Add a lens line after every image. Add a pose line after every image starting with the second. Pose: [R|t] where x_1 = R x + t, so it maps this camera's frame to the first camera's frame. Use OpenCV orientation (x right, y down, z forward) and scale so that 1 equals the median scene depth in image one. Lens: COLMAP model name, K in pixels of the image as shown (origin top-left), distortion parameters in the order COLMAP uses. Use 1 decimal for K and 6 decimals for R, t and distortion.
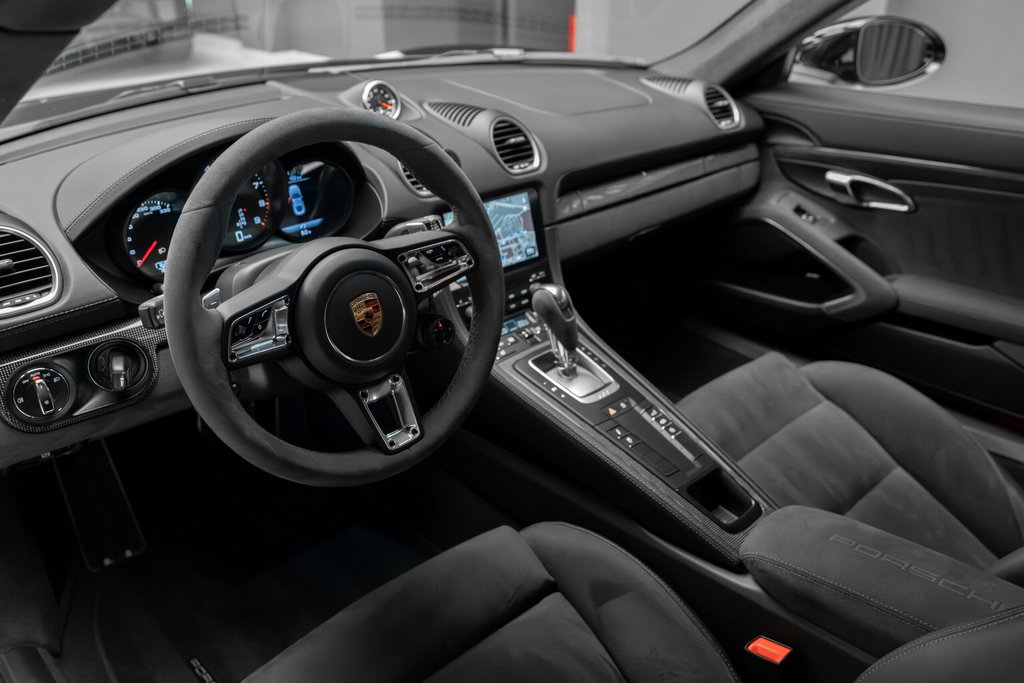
lens RADIAL K [[787.7, 0, 512.0], [0, 787.7, 341.5], [0, 0, 1]] dist [0.030006, 0.002081]
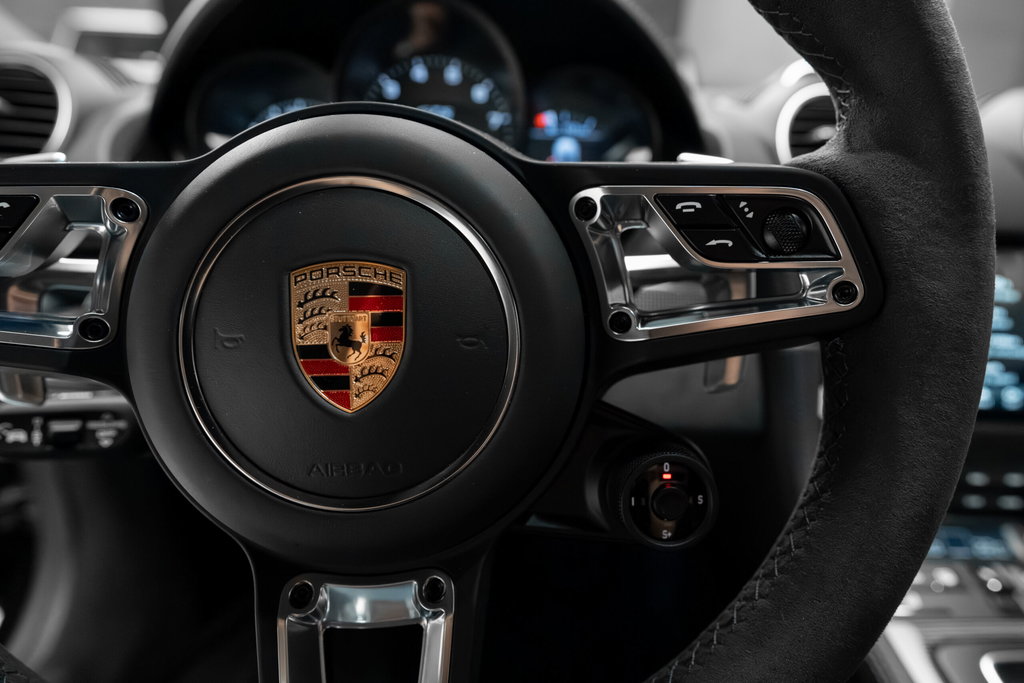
lens RADIAL K [[565.2, 0, 538.3], [0, 565.2, 342.5], [0, 0, 1]] dist [-0.002171, -0.000683]
pose [[0.751985, 0.227008, -0.618858, -0.008641], [-0.335327, 0.940017, -0.062646, -0.032628], [0.567516, 0.254629, 0.783001, 0.706070]]
